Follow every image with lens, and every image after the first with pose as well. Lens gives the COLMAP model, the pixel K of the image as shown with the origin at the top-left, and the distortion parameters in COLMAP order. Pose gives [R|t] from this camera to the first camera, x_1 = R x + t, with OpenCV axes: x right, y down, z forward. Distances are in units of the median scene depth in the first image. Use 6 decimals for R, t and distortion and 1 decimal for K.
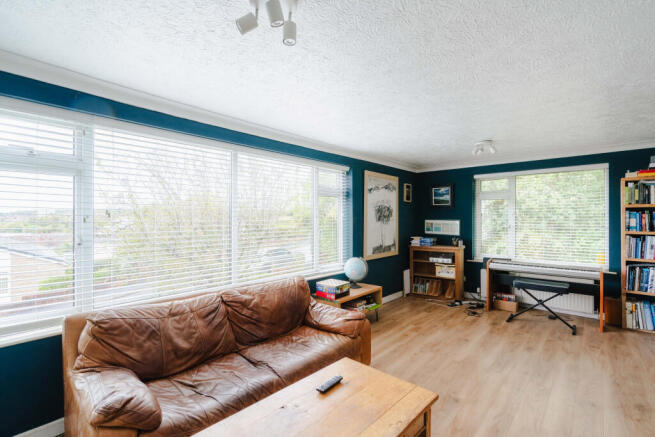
lens RADIAL K [[302.9, 0, 332.8], [0, 302.9, 221.5], [0, 0, 1]] dist [-0.006559, 0.002032]
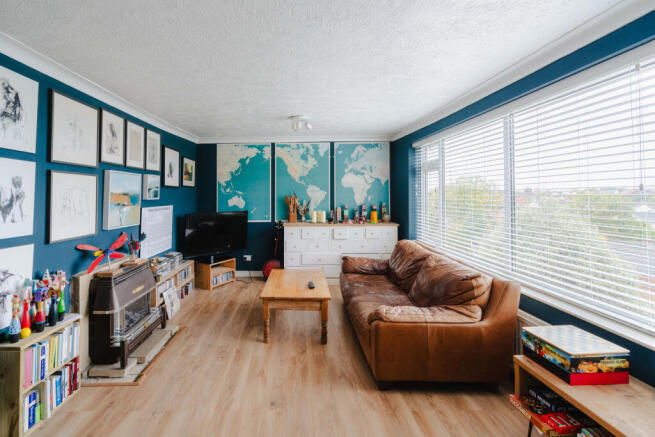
lens RADIAL K [[302.9, 0, 307.8], [0, 302.9, 185.9], [0, 0, 1]] dist [-0.006559, 0.002032]
pose [[-0.757531, -0.019466, -0.652509, 0.443436], [-0.006093, 0.999723, -0.022750, -0.004212], [0.652770, -0.013258, -0.757440, 0.839726]]
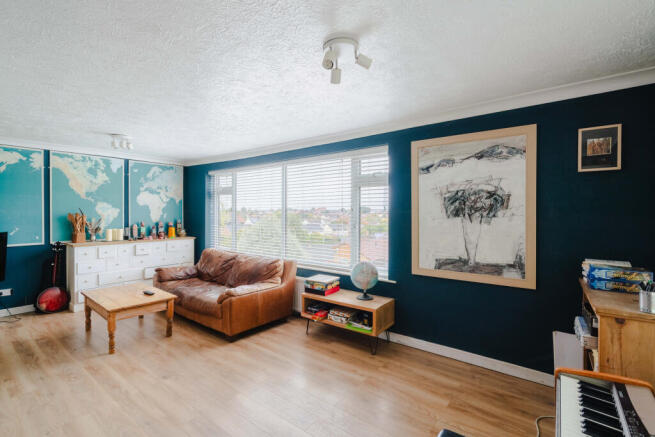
lens RADIAL K [[302.9, 0, 325.6], [0, 302.9, 214.7], [0, 0, 1]] dist [-0.006559, 0.002032]
pose [[0.063553, 0.004401, -0.997969, 0.747893], [-0.014550, 0.999888, 0.003483, -0.003873], [0.997872, 0.014299, 0.063610, 0.731578]]
